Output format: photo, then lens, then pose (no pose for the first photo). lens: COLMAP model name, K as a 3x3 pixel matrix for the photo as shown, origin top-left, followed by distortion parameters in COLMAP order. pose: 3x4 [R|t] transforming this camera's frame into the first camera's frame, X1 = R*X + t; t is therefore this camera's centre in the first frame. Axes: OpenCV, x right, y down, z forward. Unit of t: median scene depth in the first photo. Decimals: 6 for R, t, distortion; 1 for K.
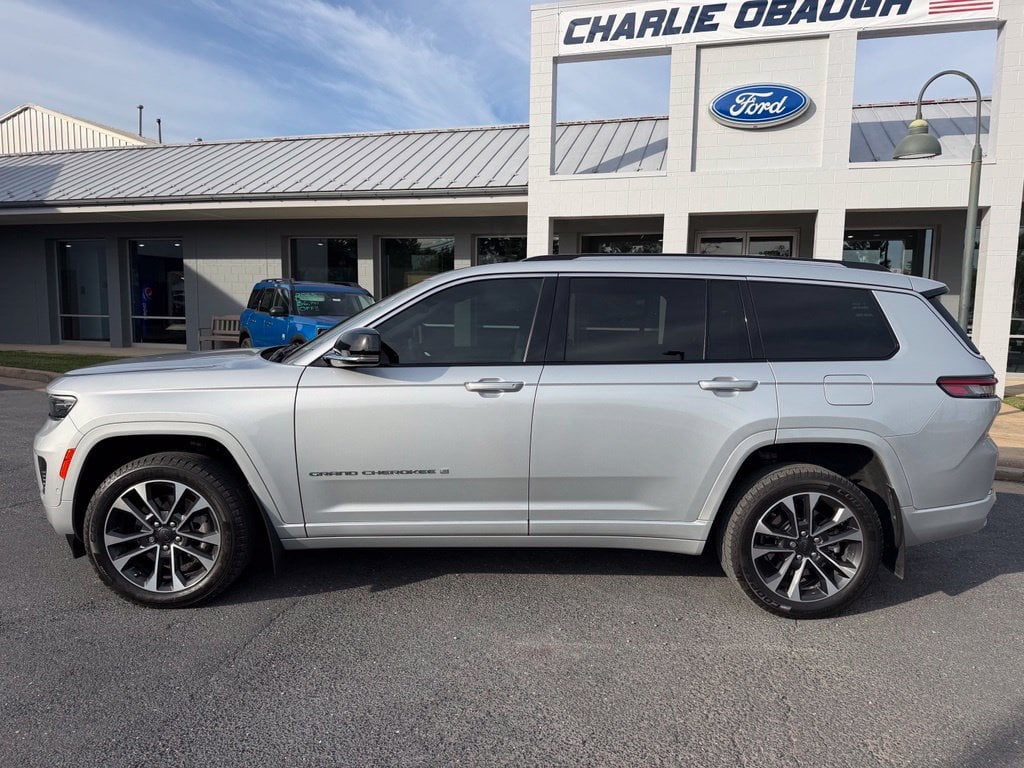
lens RADIAL K [[763.0, 0, 514.3], [0, 763.0, 400.6], [0, 0, 1]] dist [-0.003178, -0.011243]
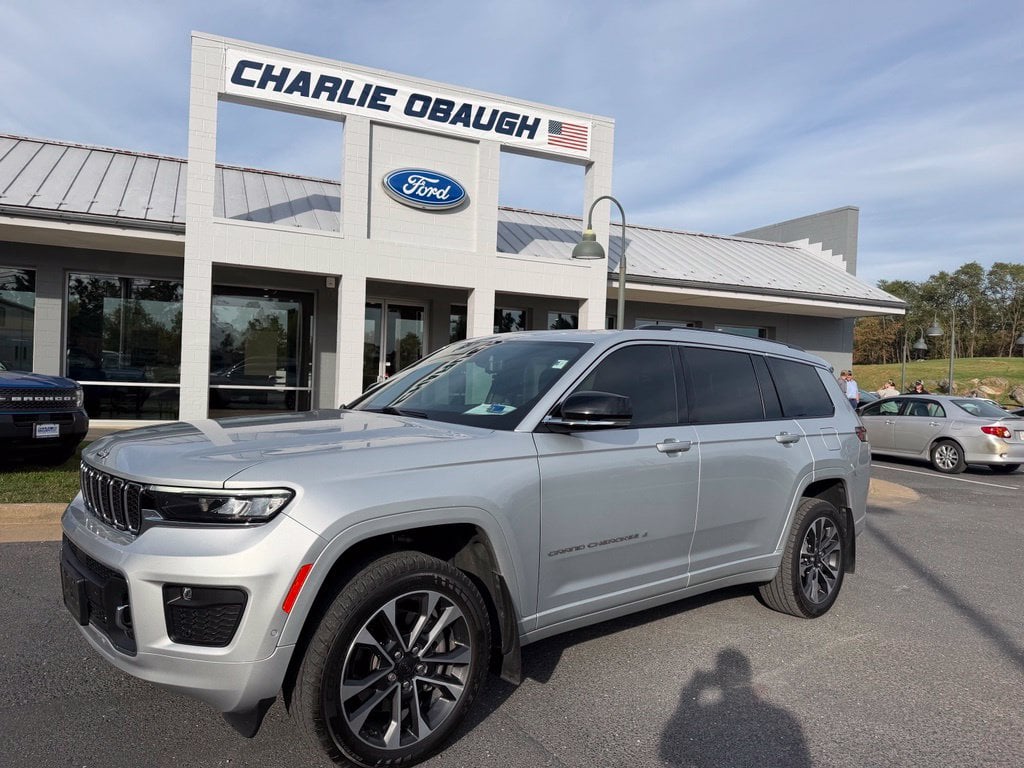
lens RADIAL K [[763.0, 0, 514.3], [0, 763.0, 400.6], [0, 0, 1]] dist [-0.003178, -0.011243]
pose [[0.738472, 0.001678, 0.674282, -0.322103], [0.054596, 0.996565, -0.062273, -0.010034], [-0.672071, 0.082800, 0.735843, 0.135589]]
